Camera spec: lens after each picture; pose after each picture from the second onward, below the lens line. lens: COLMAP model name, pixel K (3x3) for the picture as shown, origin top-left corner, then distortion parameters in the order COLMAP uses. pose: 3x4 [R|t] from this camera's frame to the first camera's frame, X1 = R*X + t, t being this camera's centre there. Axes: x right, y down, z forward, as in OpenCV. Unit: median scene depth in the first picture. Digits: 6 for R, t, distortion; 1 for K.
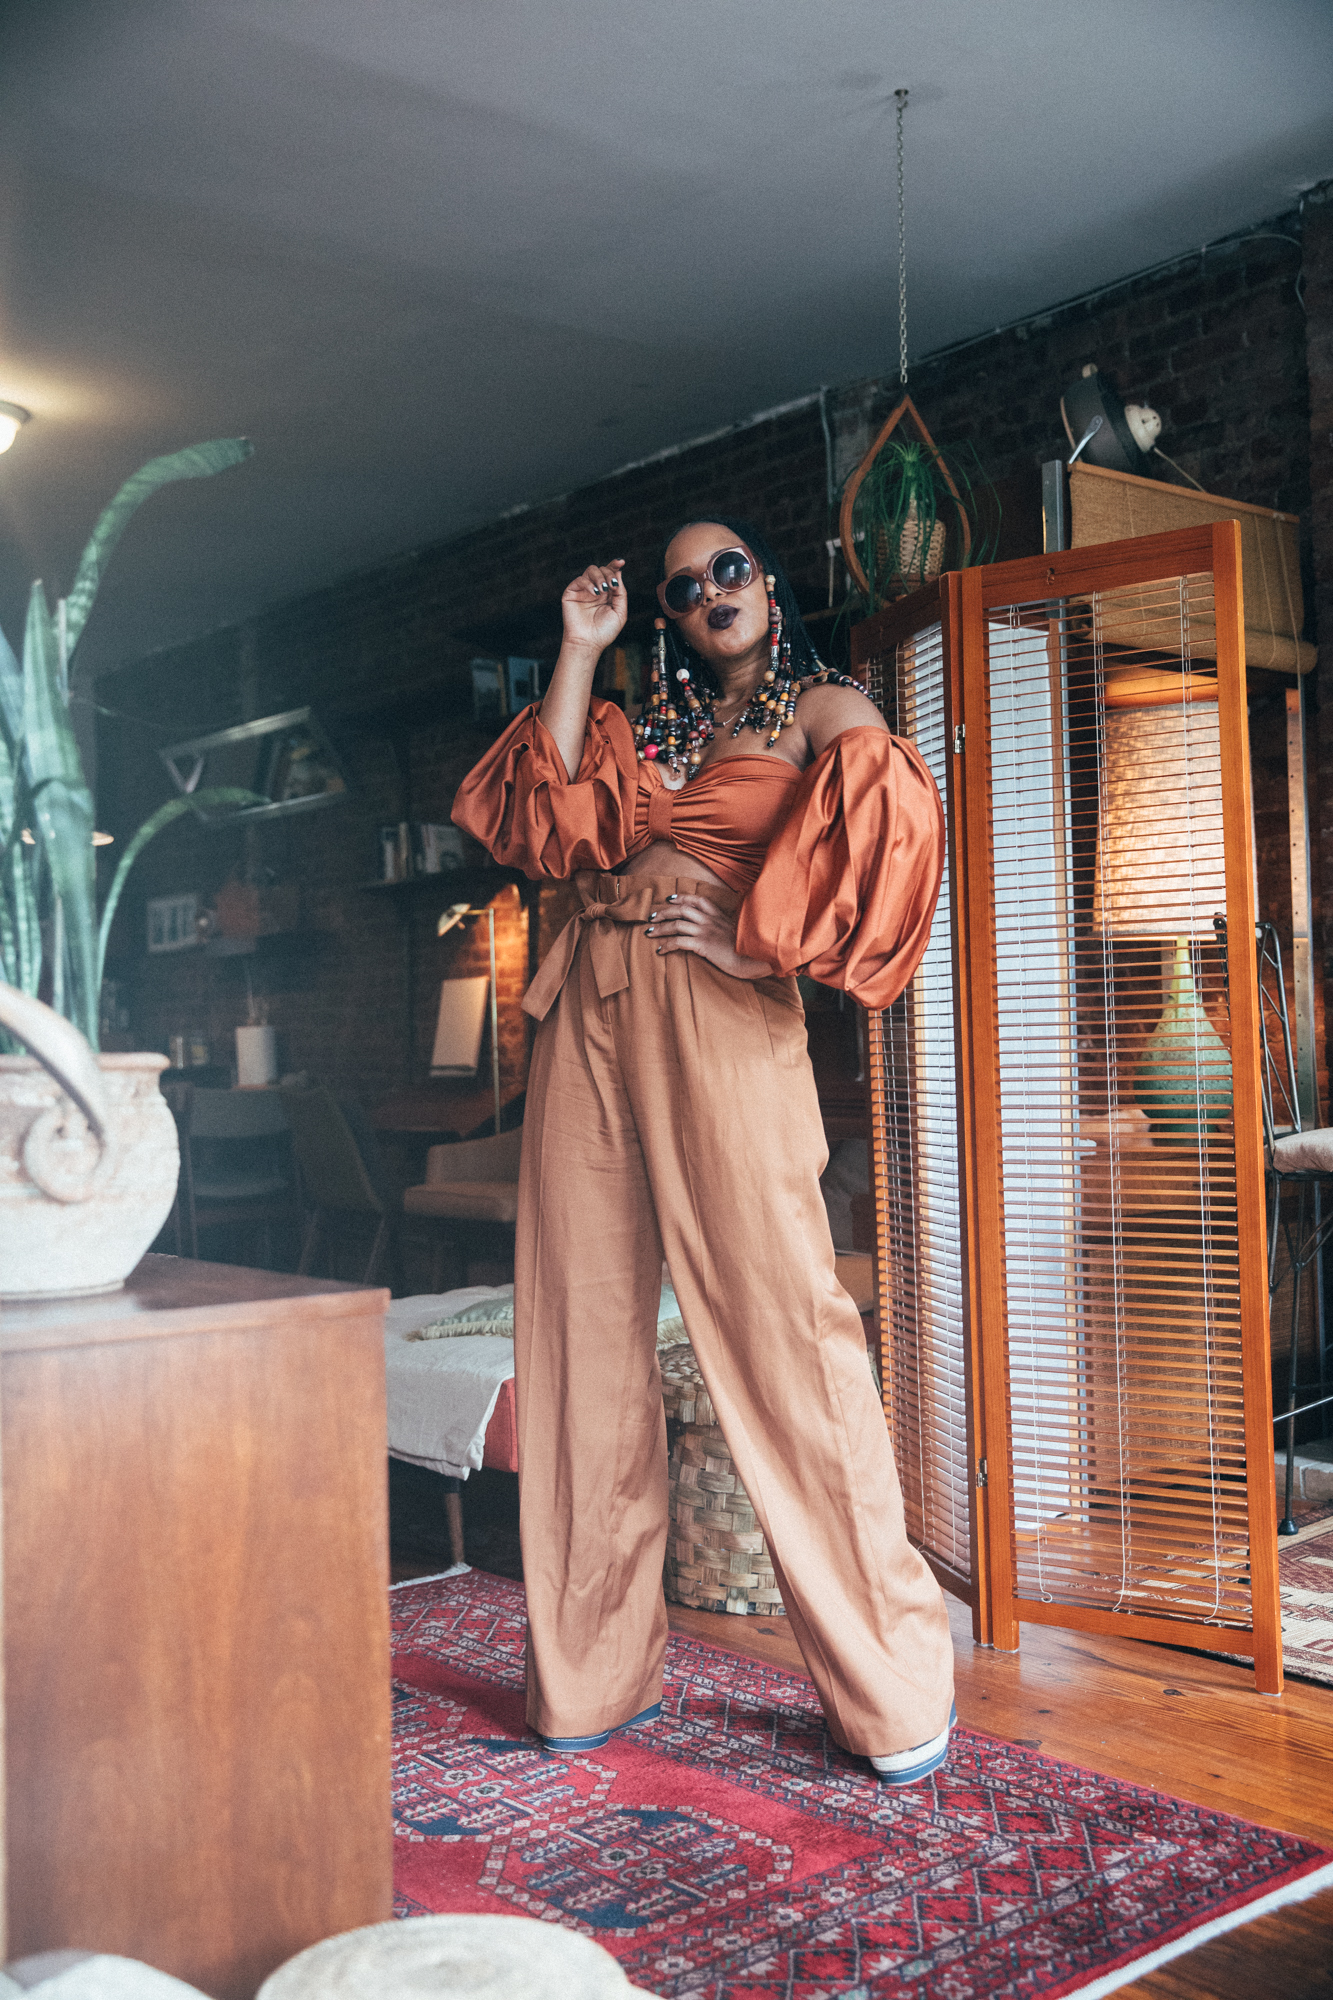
lens RADIAL K [[2011.1, 0, 670.4], [0, 2011.1, 1000.3], [0, 0, 1]] dist [-0.005000, 0.043655]
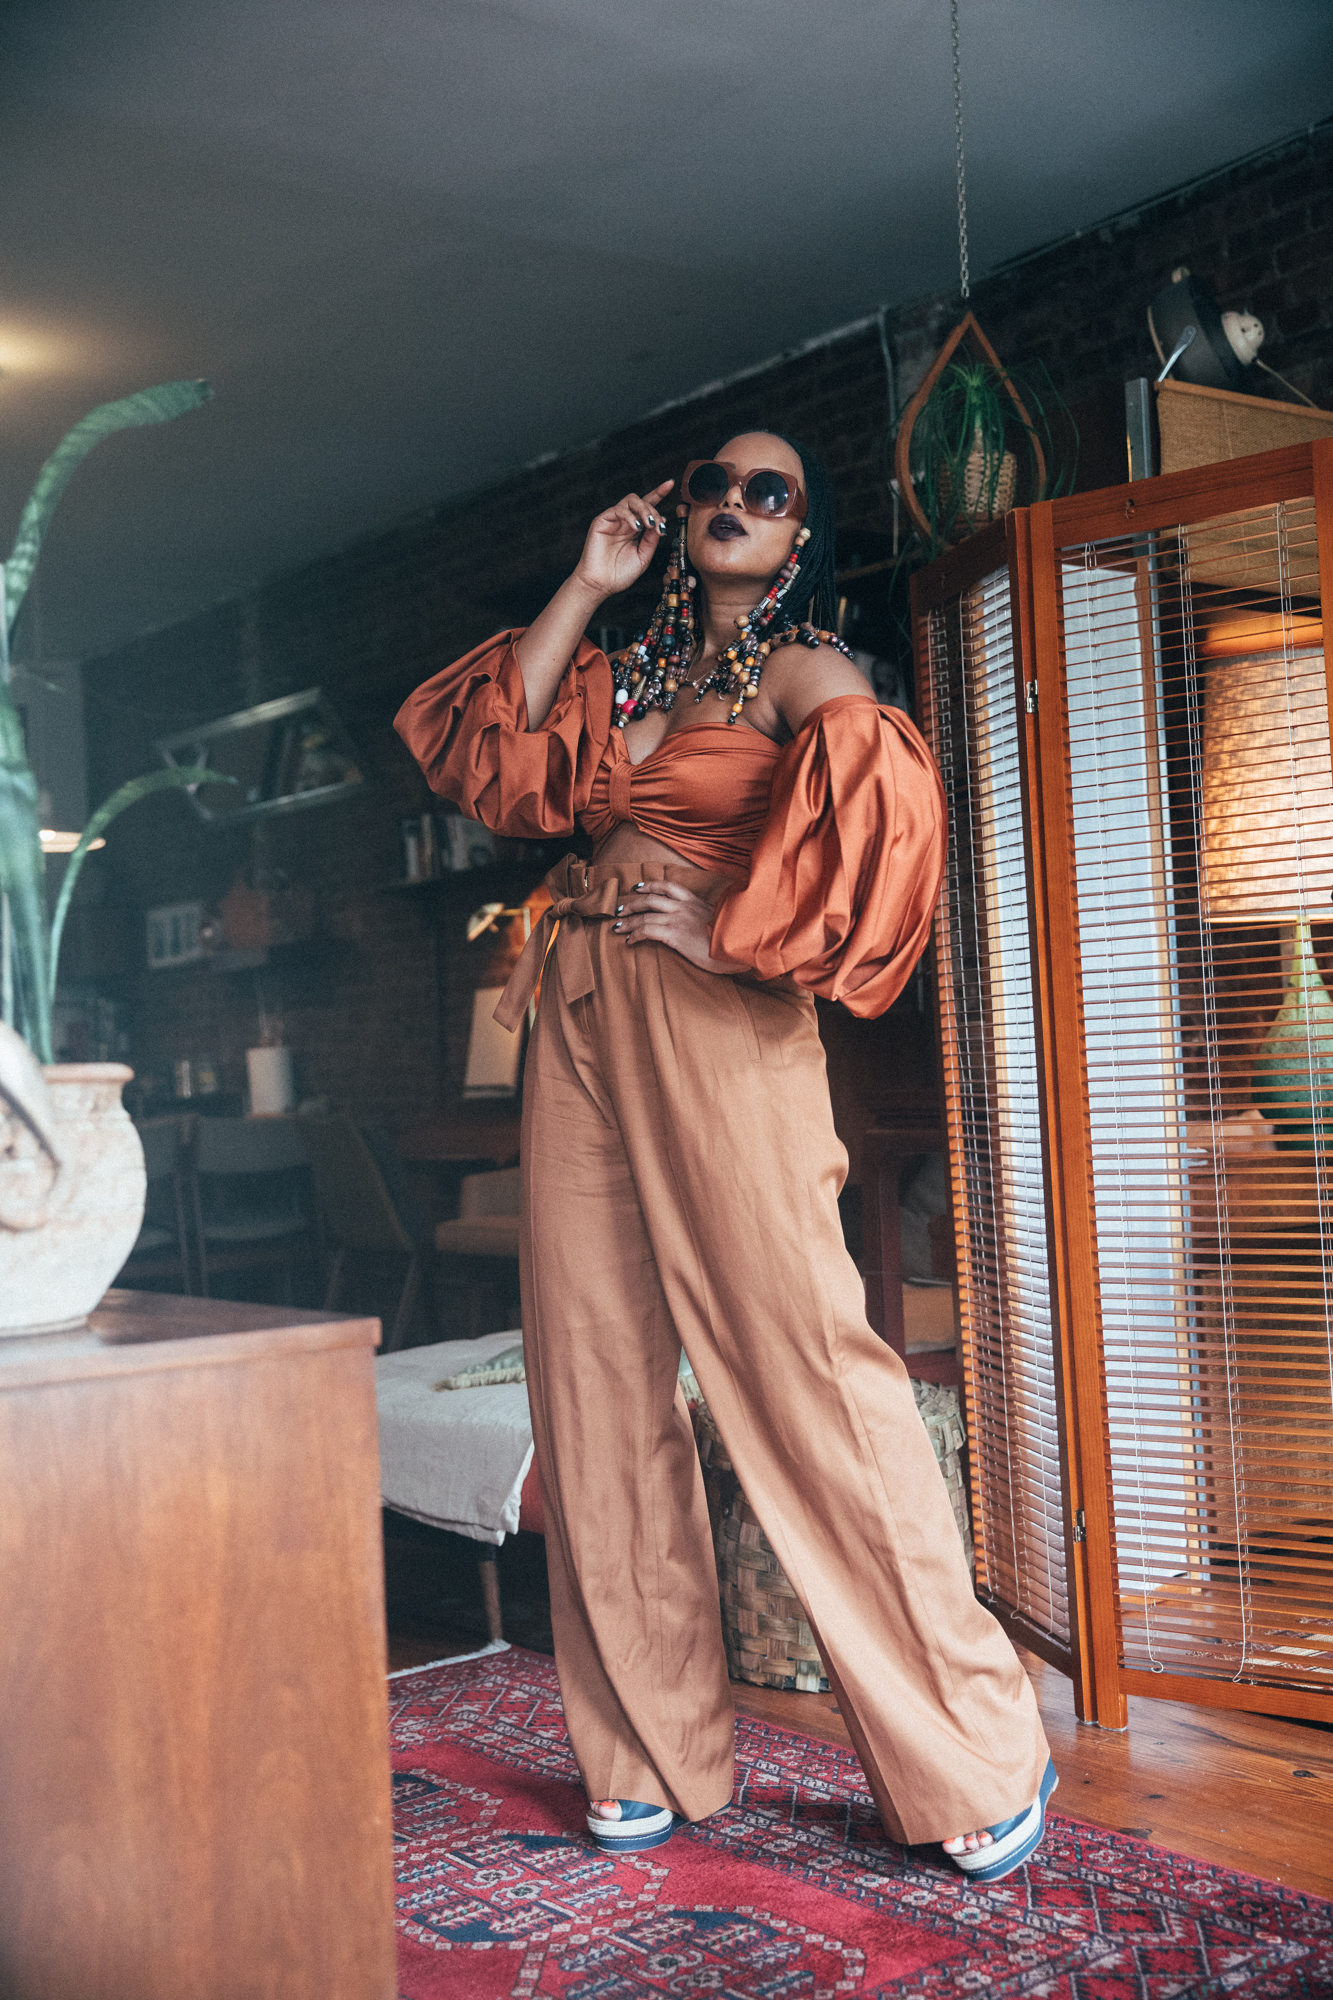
lens RADIAL K [[2274.1, 0, 666.5], [0, 2274.1, 1000.0], [0, 0, 1]] dist [0.026113, 0.069258]
pose [[0.999051, -0.025736, -0.035127, 0.016363], [0.025551, 0.999657, -0.005698, 0.005811], [0.035262, 0.004795, 0.999367, -0.008660]]
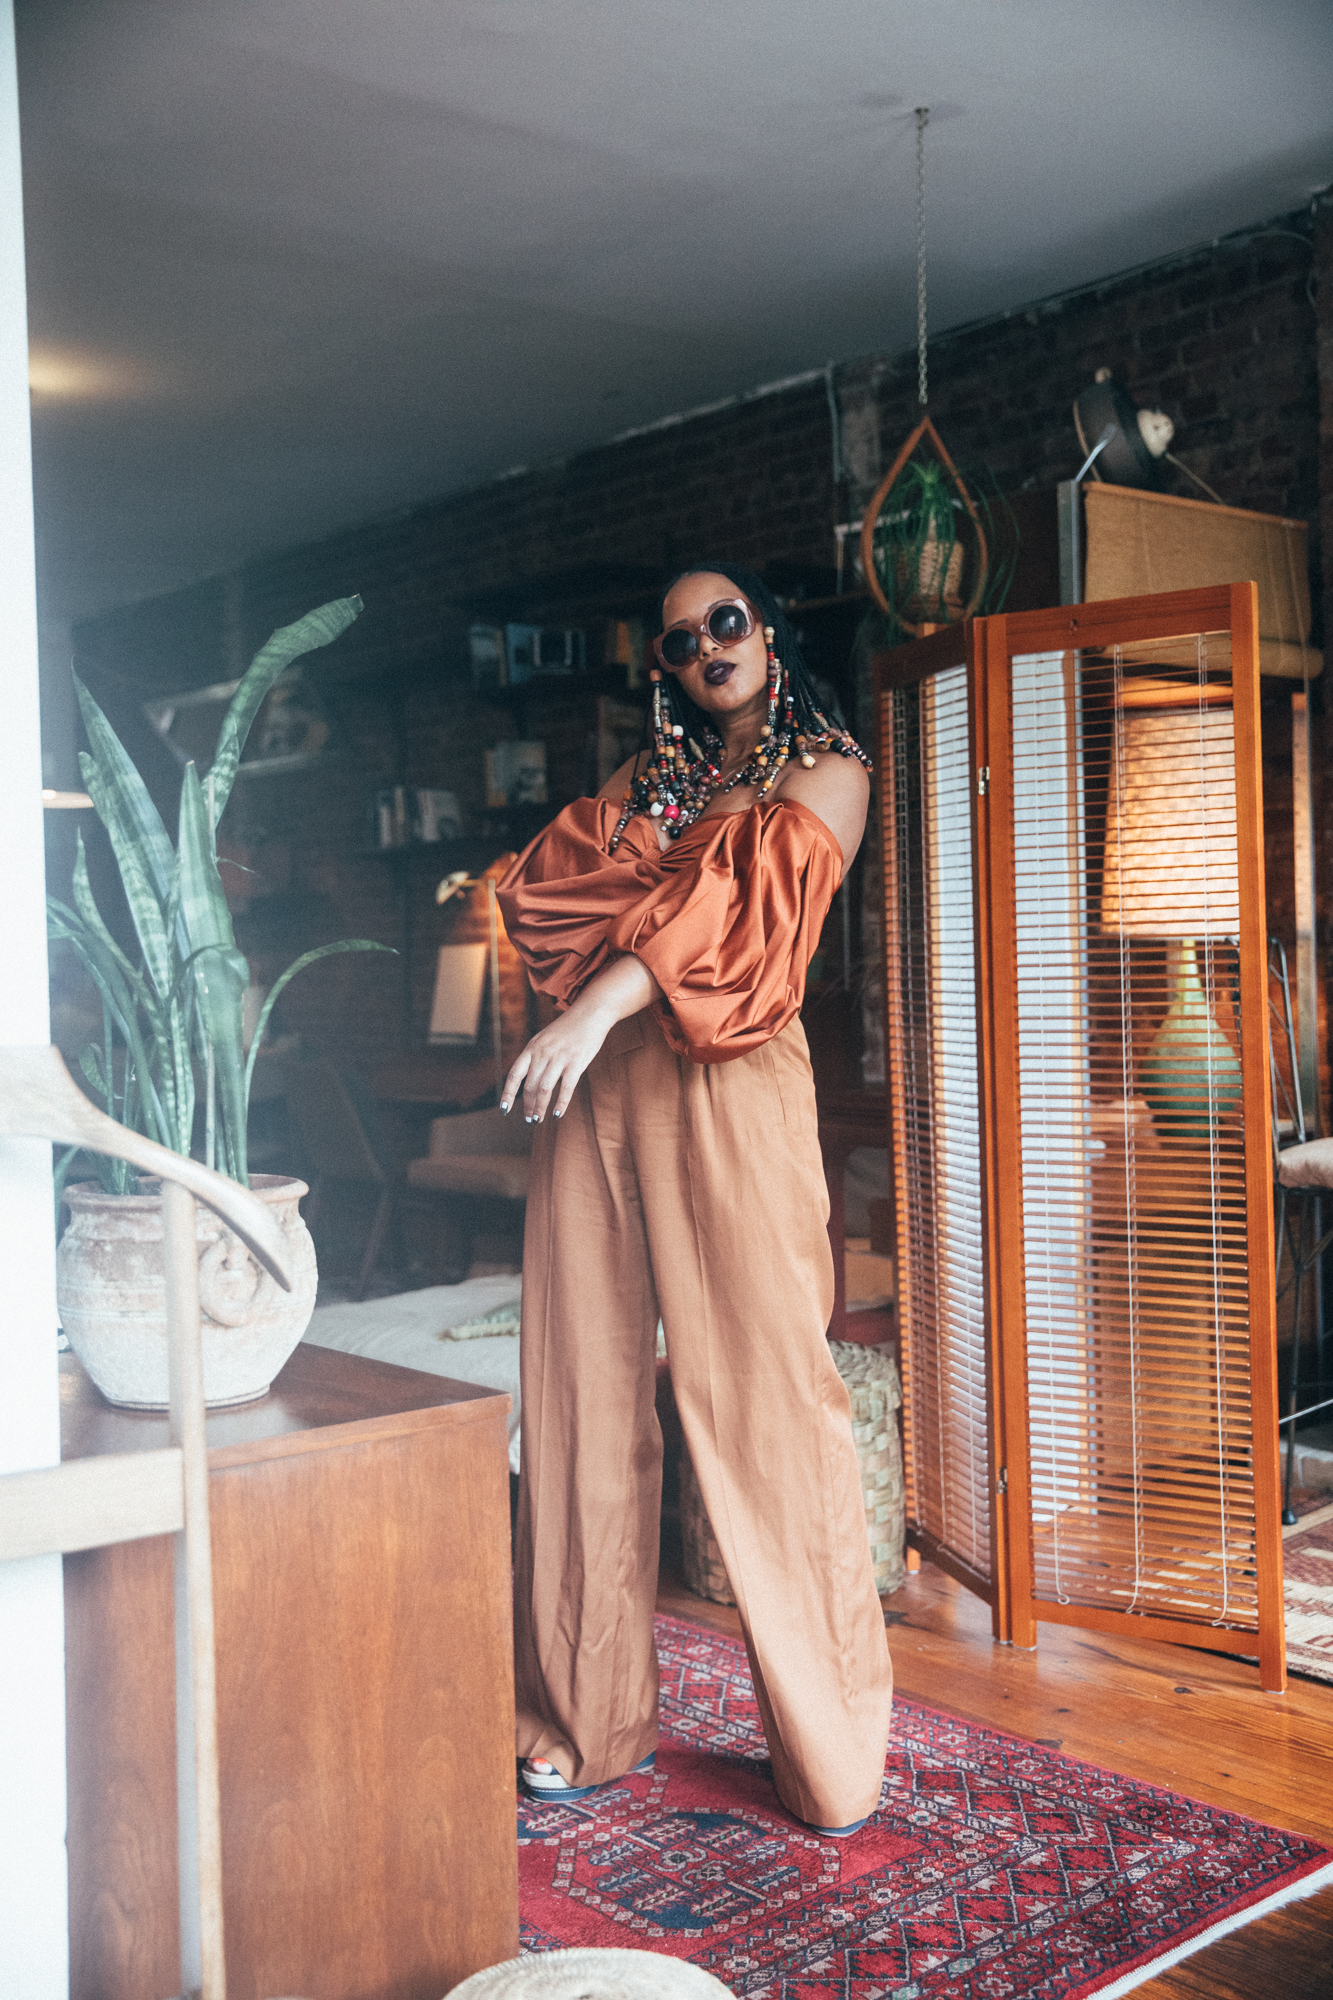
lens RADIAL K [[2099.1, 0, 670.3], [0, 2099.1, 993.4], [0, 0, 1]] dist [0.008844, 0.041972]
pose [[0.999852, -0.002403, 0.017034, -0.040748], [0.001659, 0.999049, 0.043561, -0.075334], [-0.017122, -0.043526, 0.998906, -0.094564]]
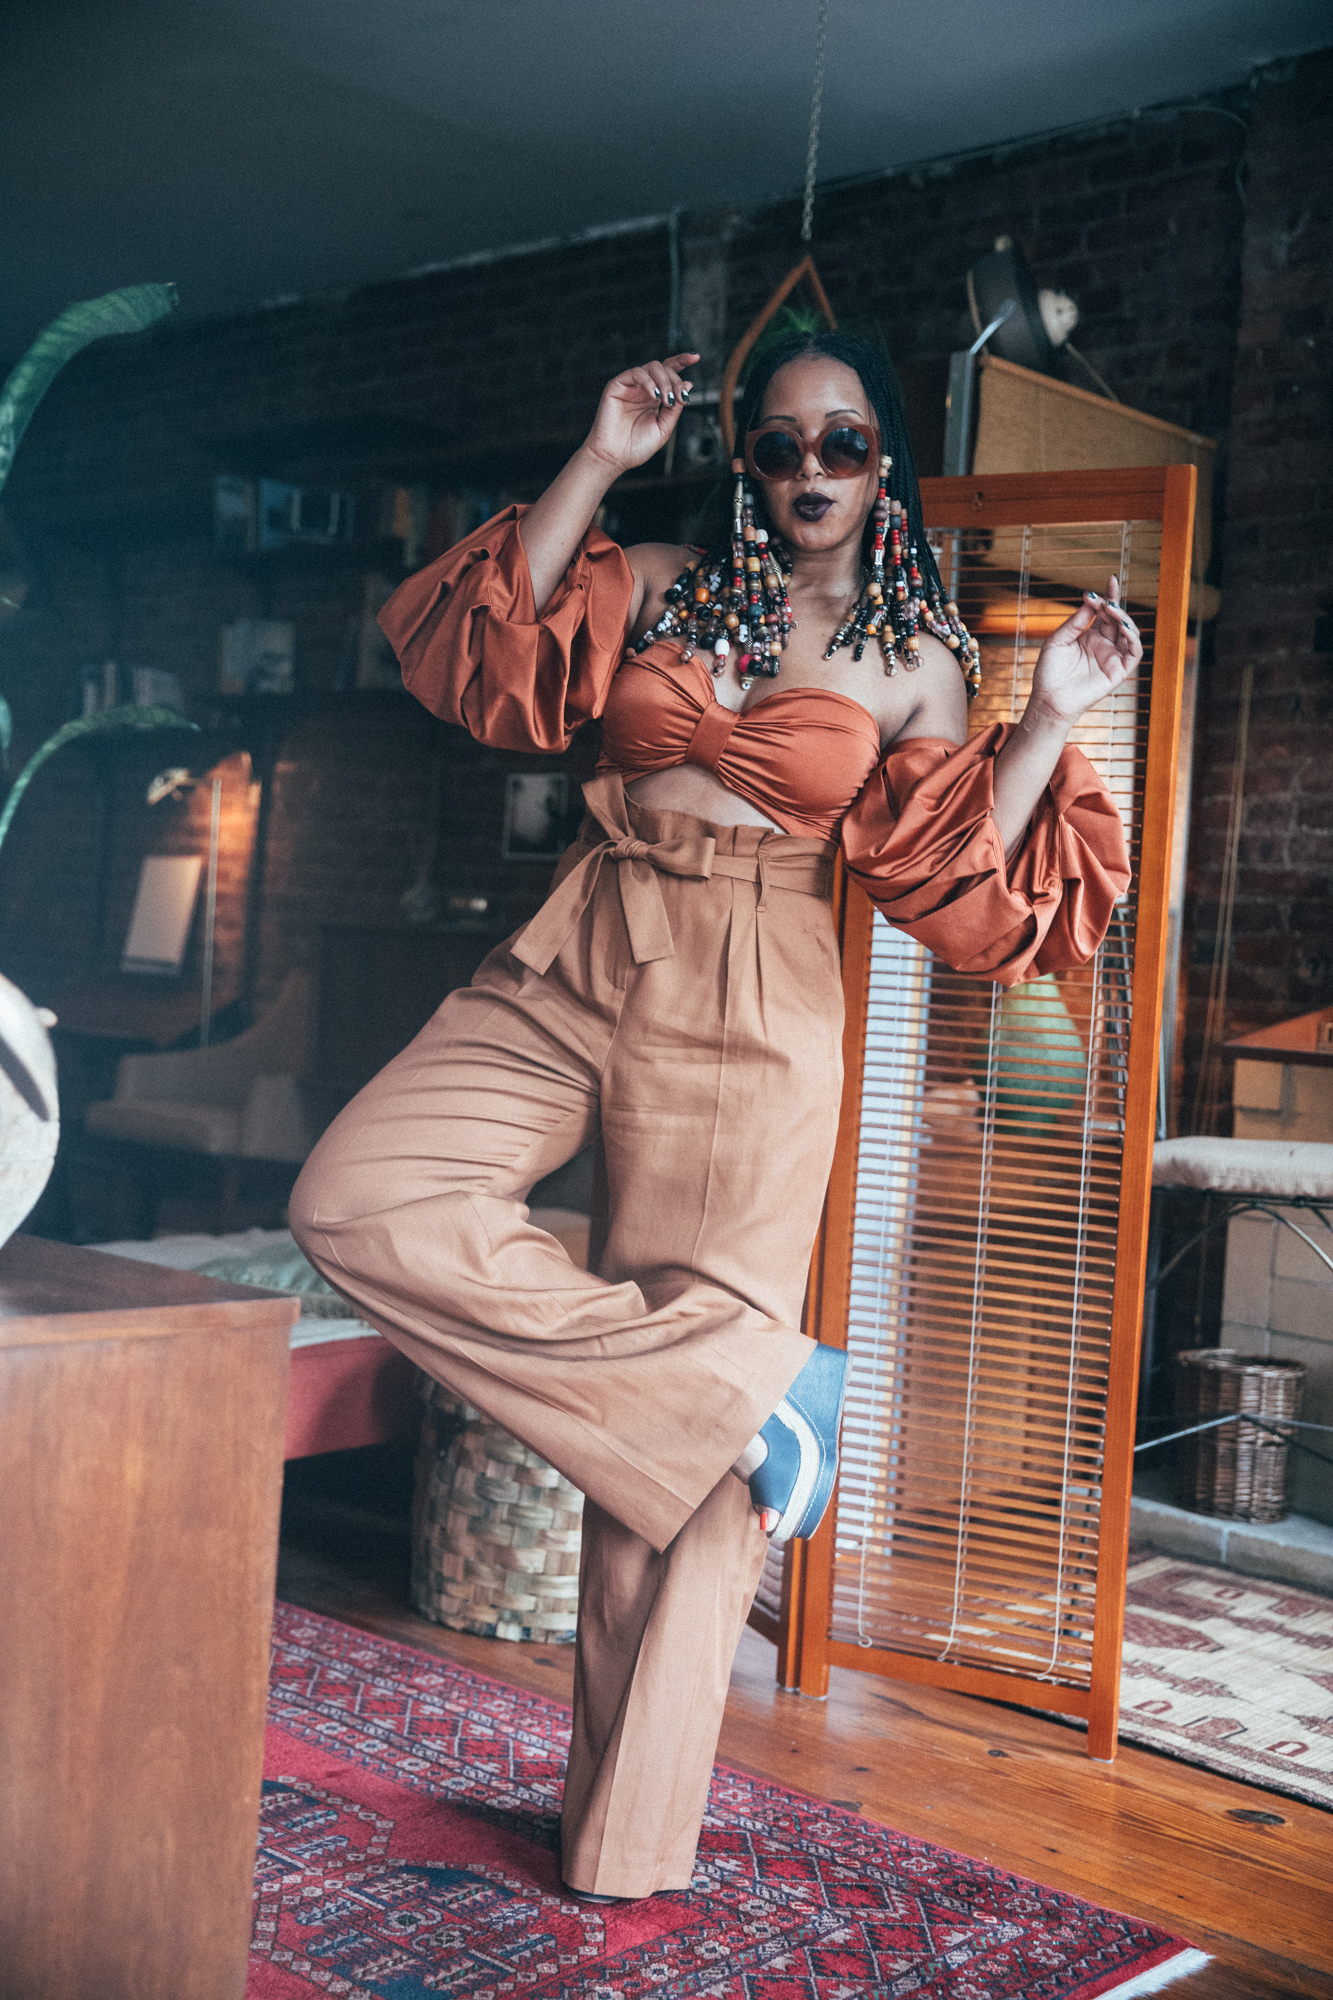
lens RADIAL K [[2374.9, 0, 666.5], [0, 2374.9, 1000.0], [0, 0, 1]] dist [0.061679, -0.032083]
pose [[0.986437, 0.084268, 0.140856, -0.080409], [-0.090862, 0.995017, 0.041042, -0.025703], [-0.136696, -0.053284, 0.989179, -0.029970]]
